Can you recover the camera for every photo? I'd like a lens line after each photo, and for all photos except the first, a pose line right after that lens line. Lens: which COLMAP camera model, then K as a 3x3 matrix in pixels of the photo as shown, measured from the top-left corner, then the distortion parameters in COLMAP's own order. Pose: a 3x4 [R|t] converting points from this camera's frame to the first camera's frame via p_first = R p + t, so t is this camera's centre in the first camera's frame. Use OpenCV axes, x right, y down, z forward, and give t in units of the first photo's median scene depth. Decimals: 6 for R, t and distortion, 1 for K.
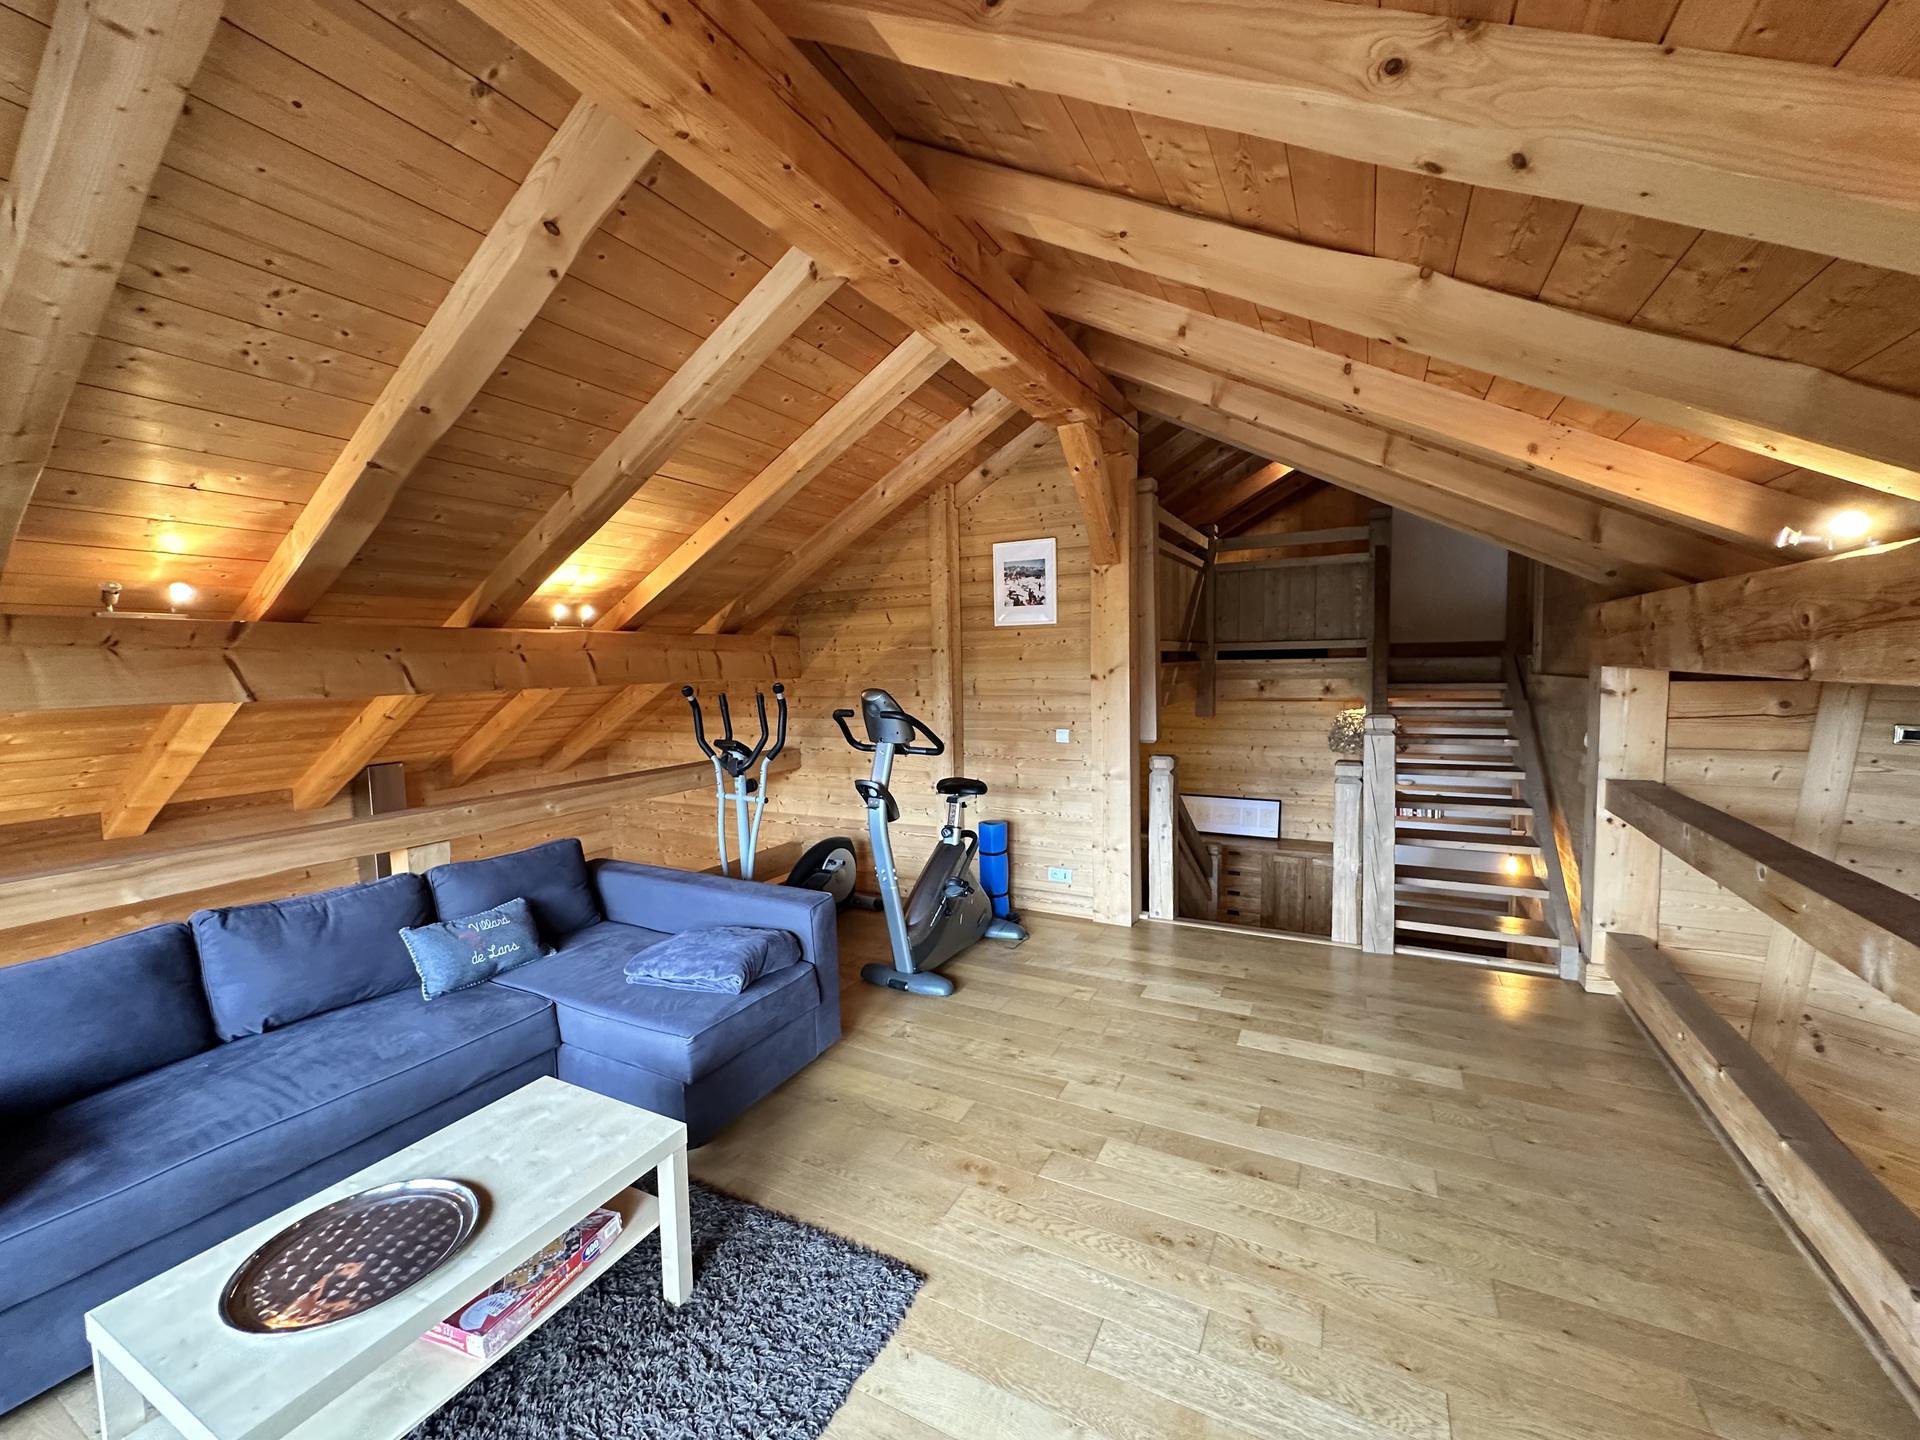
lens RADIAL K [[772.2, 0, 960.0], [0, 772.2, 720.0], [0, 0, 1]] dist [-0.000204, 0.000009]
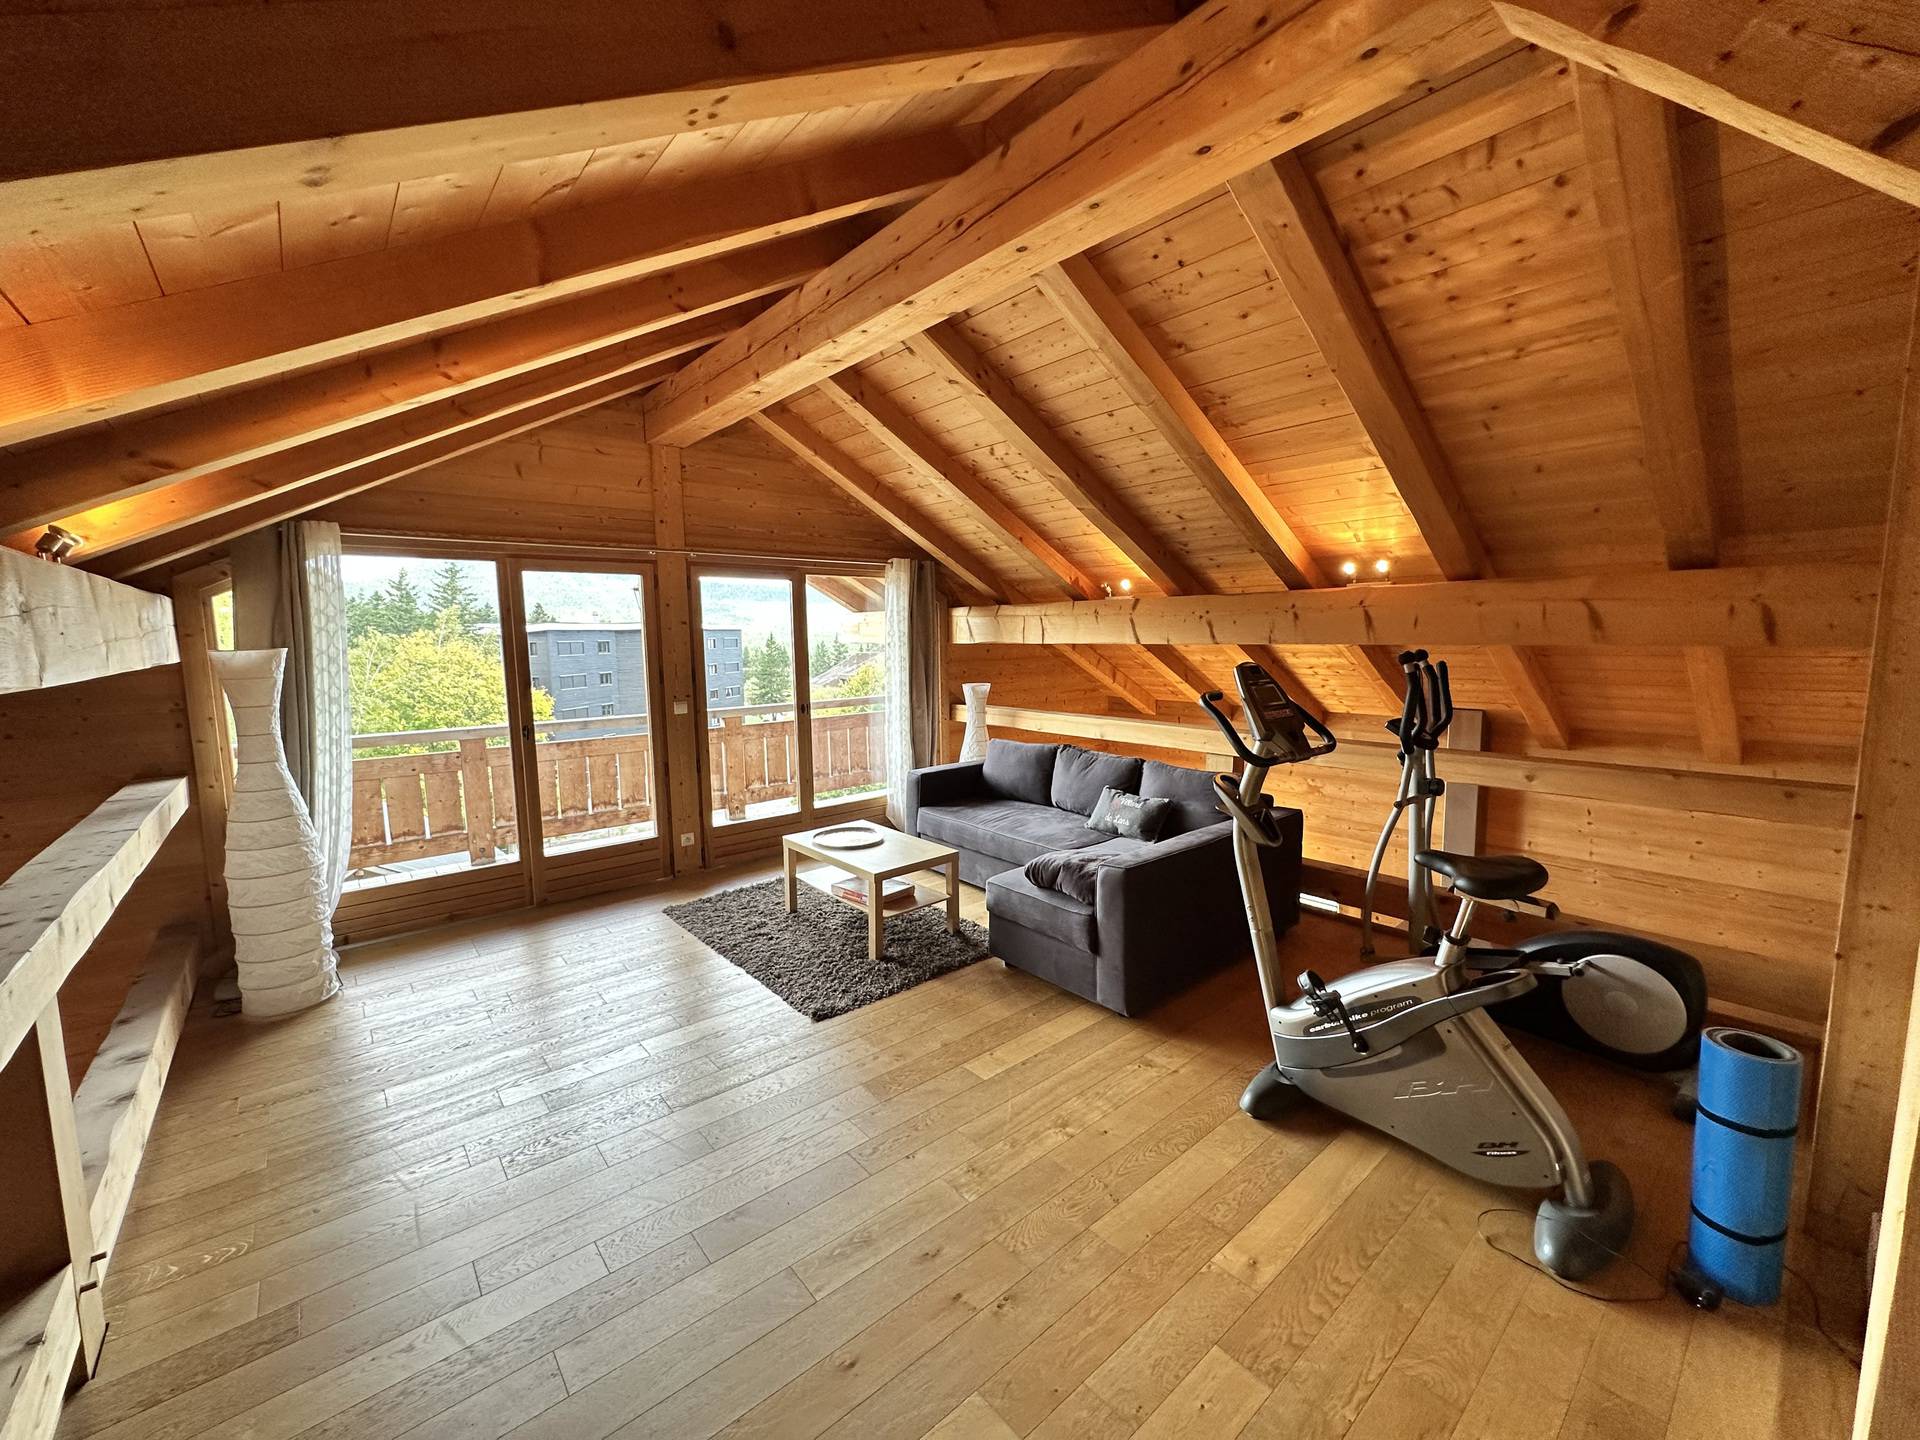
lens RADIAL K [[772.2, 0, 960.0], [0, 772.2, 720.0], [0, 0, 1]] dist [-0.000204, 0.000009]
pose [[-0.376334, 0.134187, -0.916715, 0.938335], [-0.044003, 0.985751, 0.162356, -0.129802], [0.925439, 0.101438, -0.365066, 1.365439]]
